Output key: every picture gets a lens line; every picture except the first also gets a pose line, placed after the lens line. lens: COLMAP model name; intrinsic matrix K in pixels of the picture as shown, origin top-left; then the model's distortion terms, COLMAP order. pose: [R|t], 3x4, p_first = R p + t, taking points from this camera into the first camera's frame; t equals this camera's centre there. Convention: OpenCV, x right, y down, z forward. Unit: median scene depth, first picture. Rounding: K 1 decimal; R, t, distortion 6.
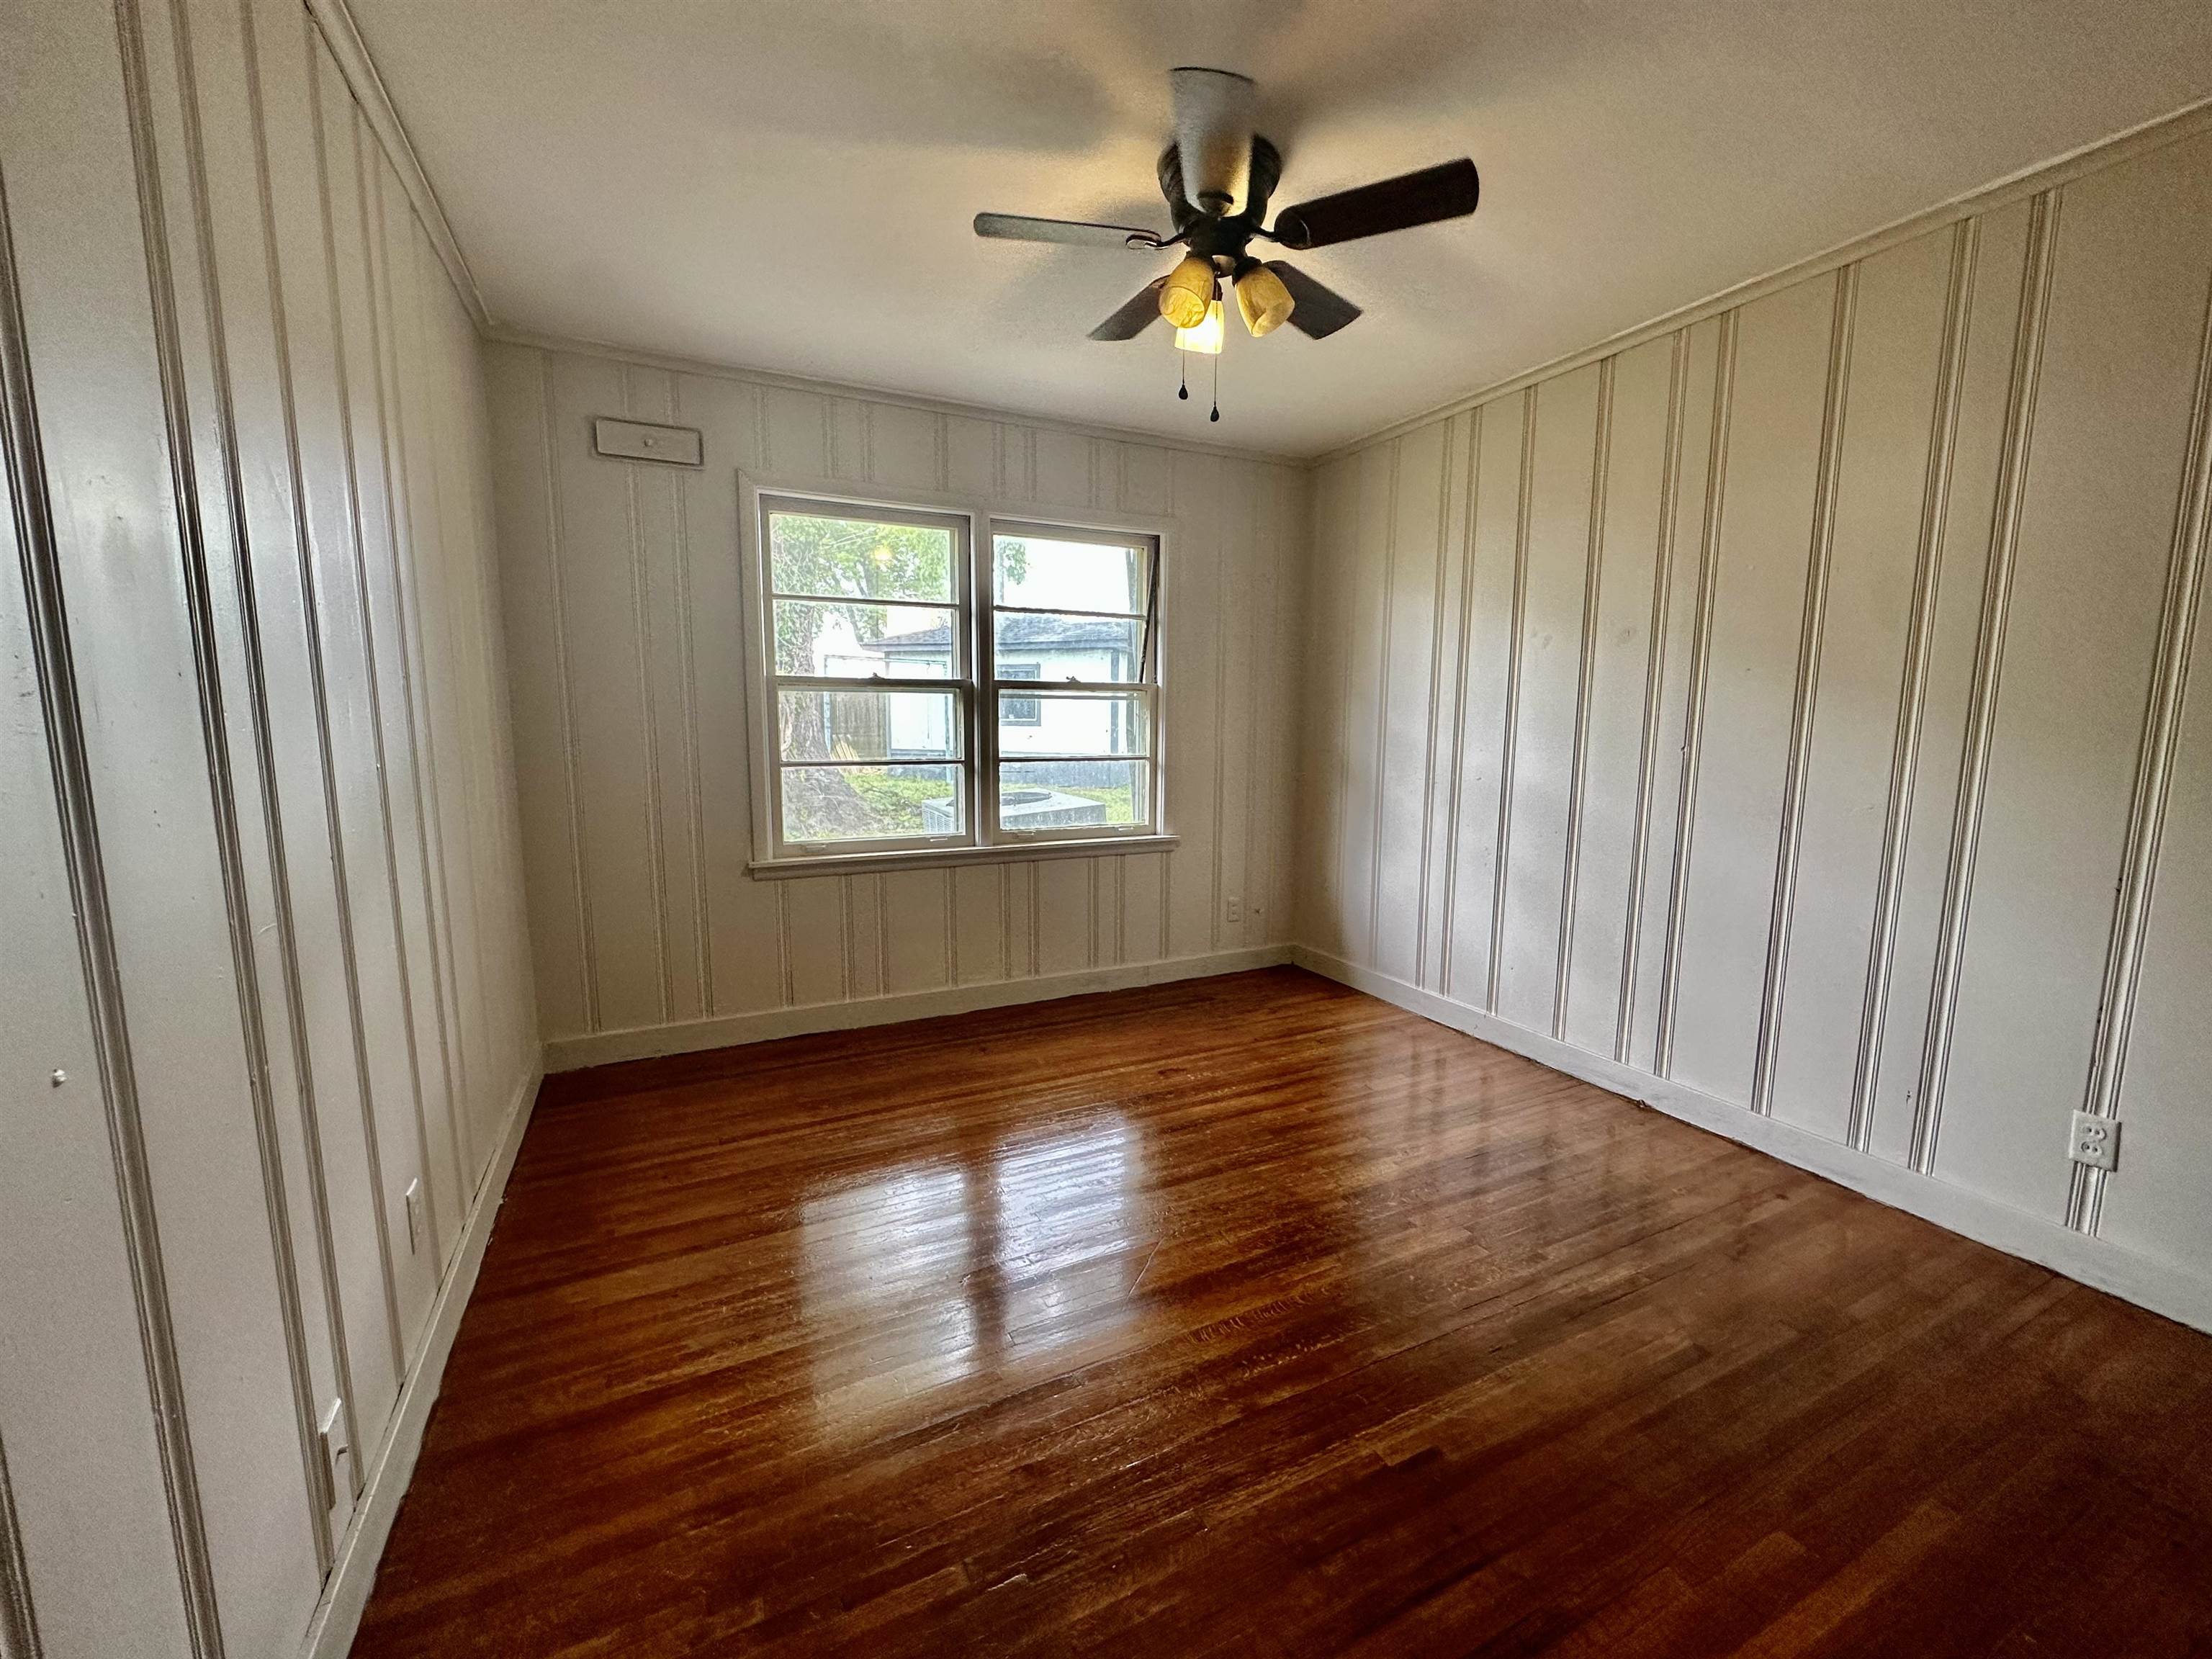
lens RADIAL K [[882.2, 0, 1113.2], [0, 882.2, 830.2], [0, 0, 1]] dist [0.000325, -0.000036]
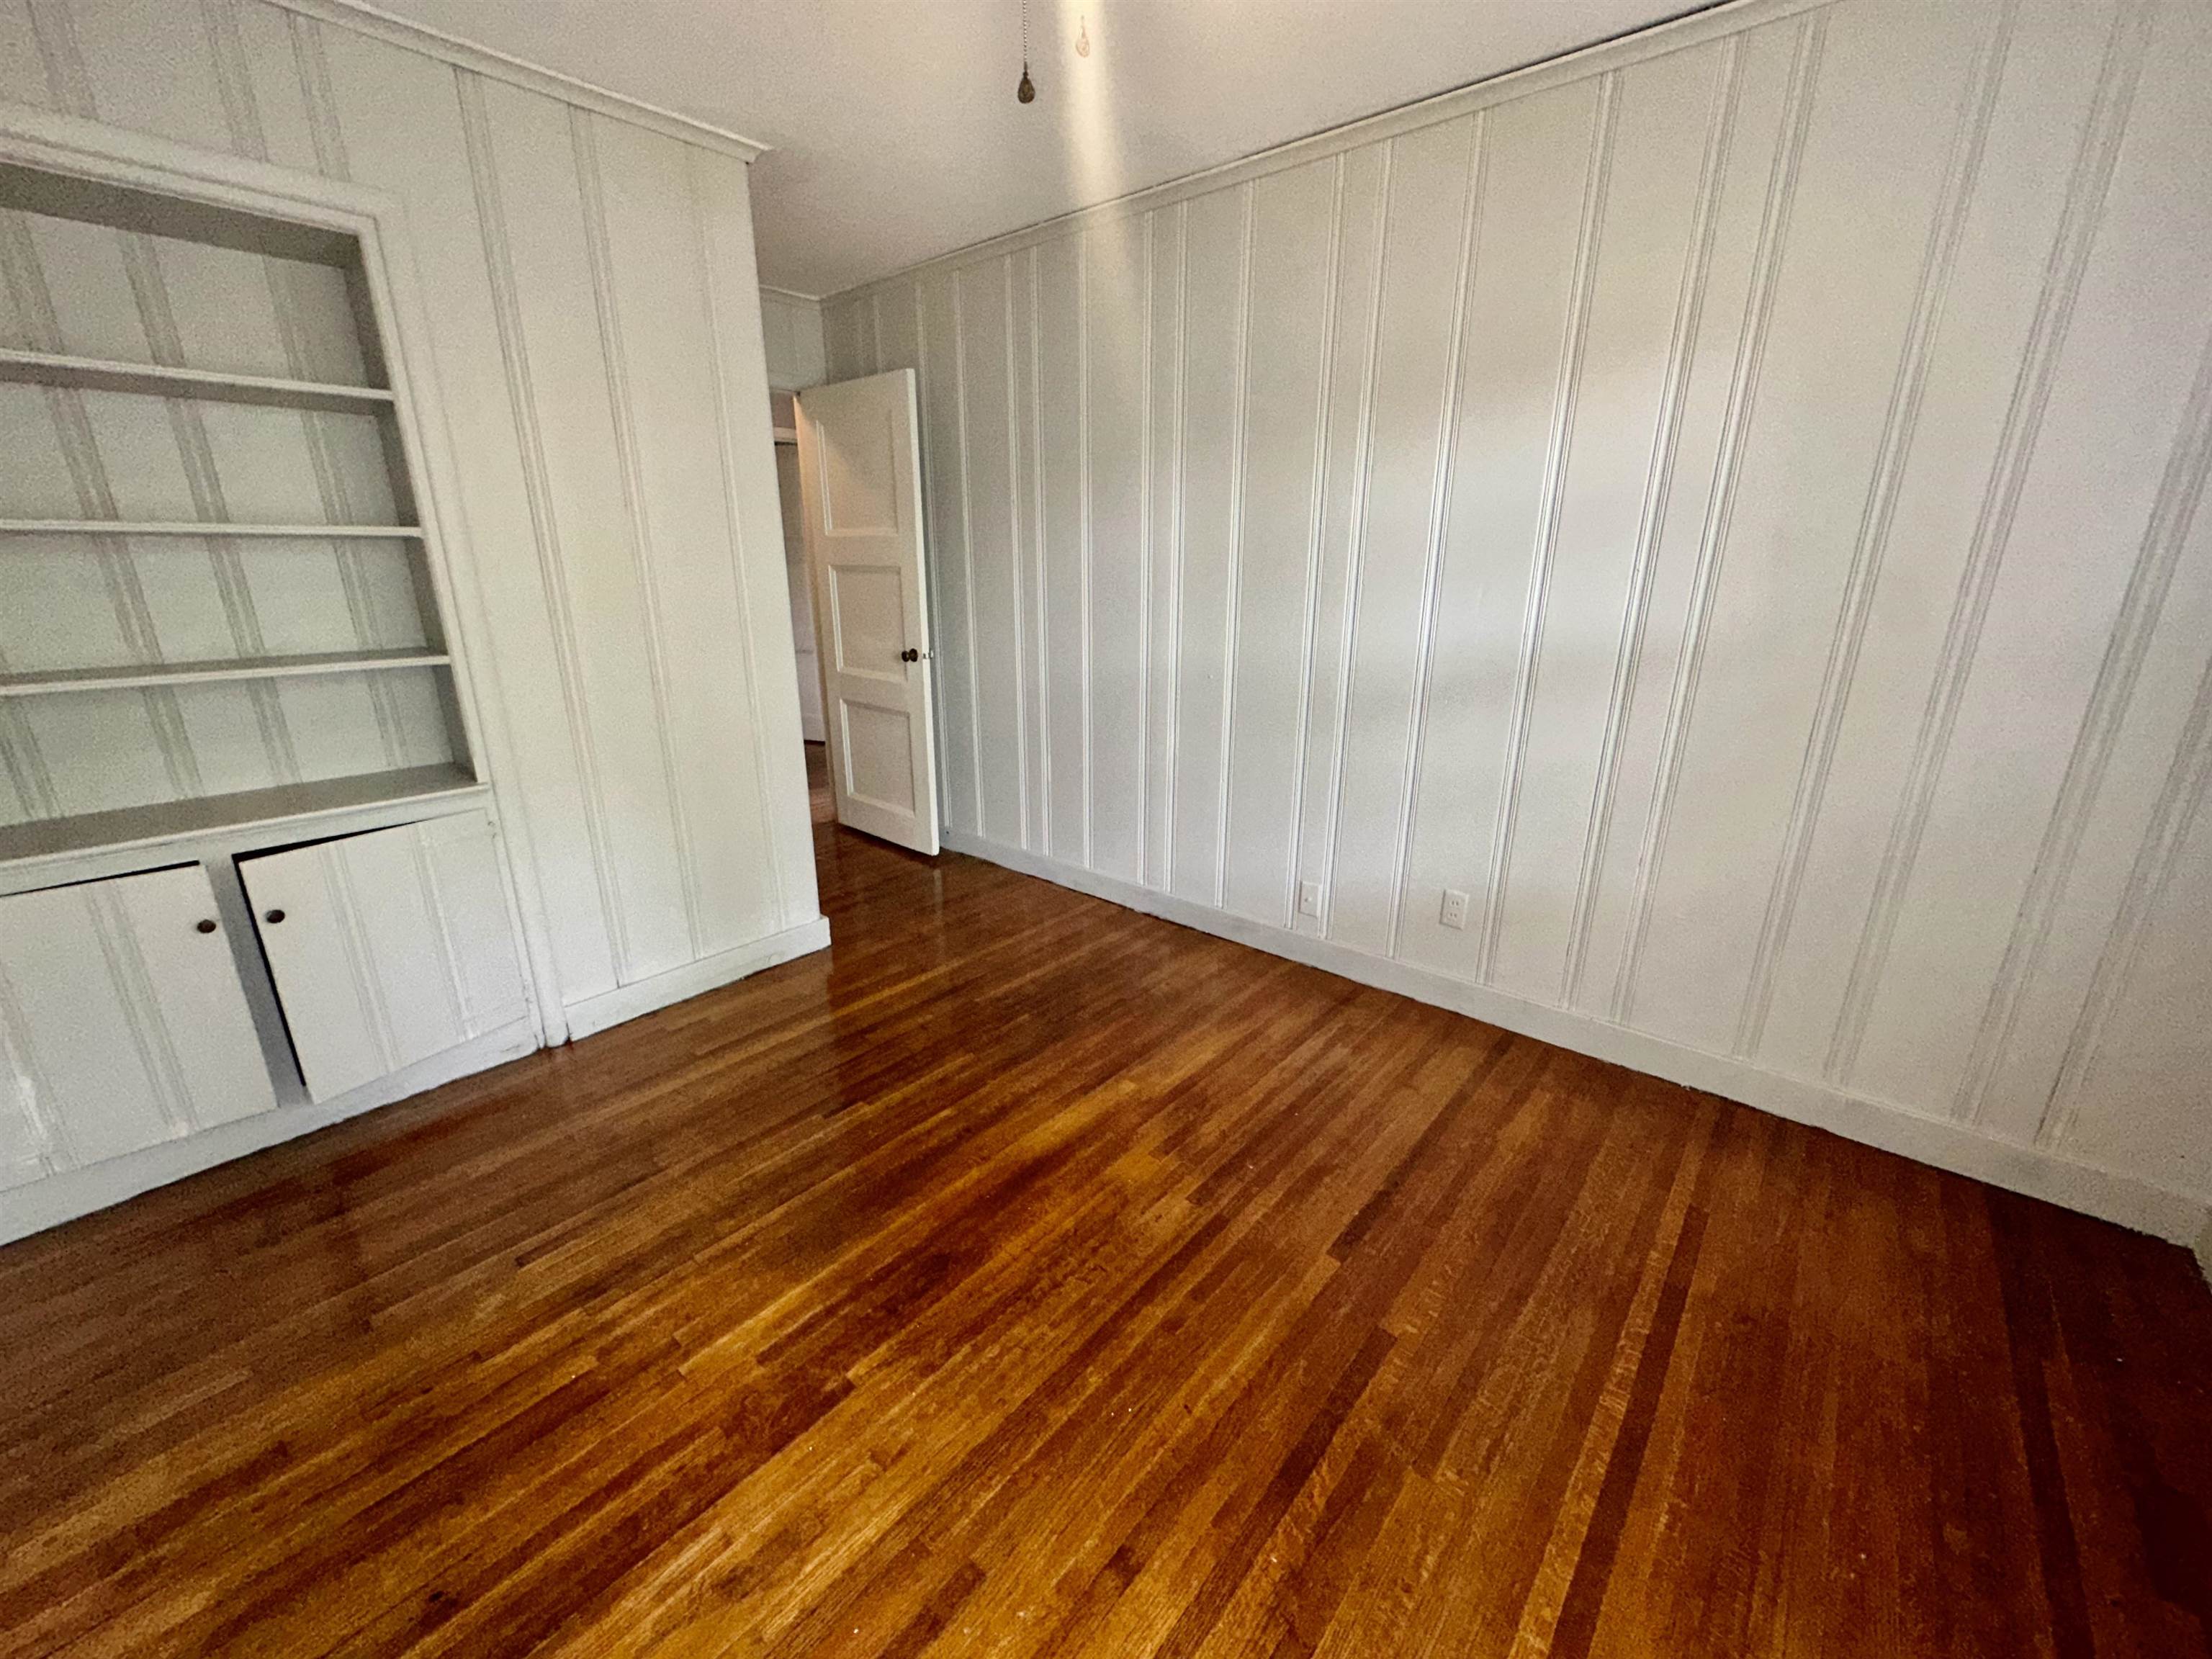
lens RADIAL K [[882.2, 0, 1113.2], [0, 882.2, 830.2], [0, 0, 1]] dist [0.000325, -0.000036]
pose [[-0.919203, 0.112202, -0.377460, 0.364029], [-0.055470, 0.912096, 0.406208, -0.304597], [0.389857, 0.394325, -0.832177, 1.882804]]
